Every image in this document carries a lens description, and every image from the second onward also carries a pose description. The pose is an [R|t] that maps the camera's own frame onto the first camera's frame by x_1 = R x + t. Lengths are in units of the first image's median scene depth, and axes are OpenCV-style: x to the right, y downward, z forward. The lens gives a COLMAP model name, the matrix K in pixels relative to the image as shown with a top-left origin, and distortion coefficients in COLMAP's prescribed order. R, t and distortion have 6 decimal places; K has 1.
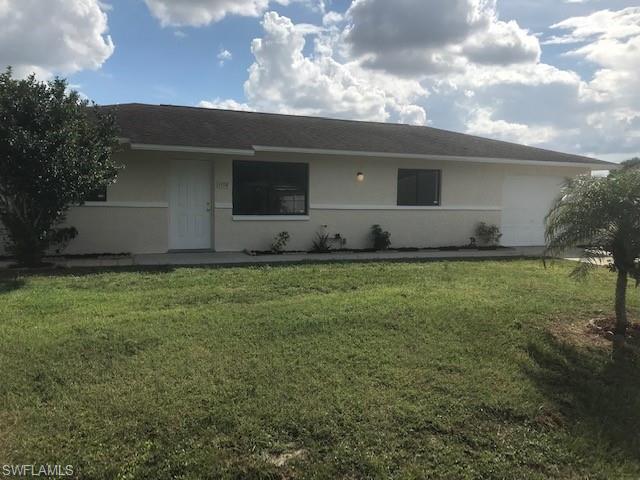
lens RADIAL K [[525.9, 0, 318.7], [0, 525.9, 240.3], [0, 0, 1]] dist [0.016602, -0.022498]
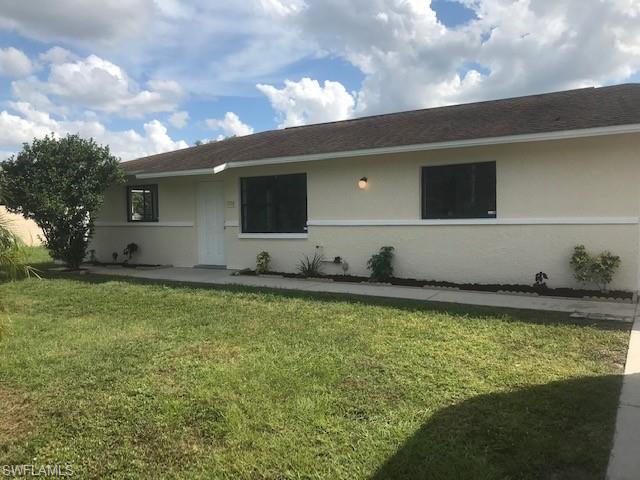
lens RADIAL K [[525.9, 0, 321.9], [0, 525.9, 241.0], [0, 0, 1]] dist [0.016602, -0.022498]
pose [[0.571294, 0.017218, -0.820565, 0.671419], [-0.032426, 0.999473, -0.001604, -0.033533], [0.820105, 0.027524, 0.571551, 0.513783]]
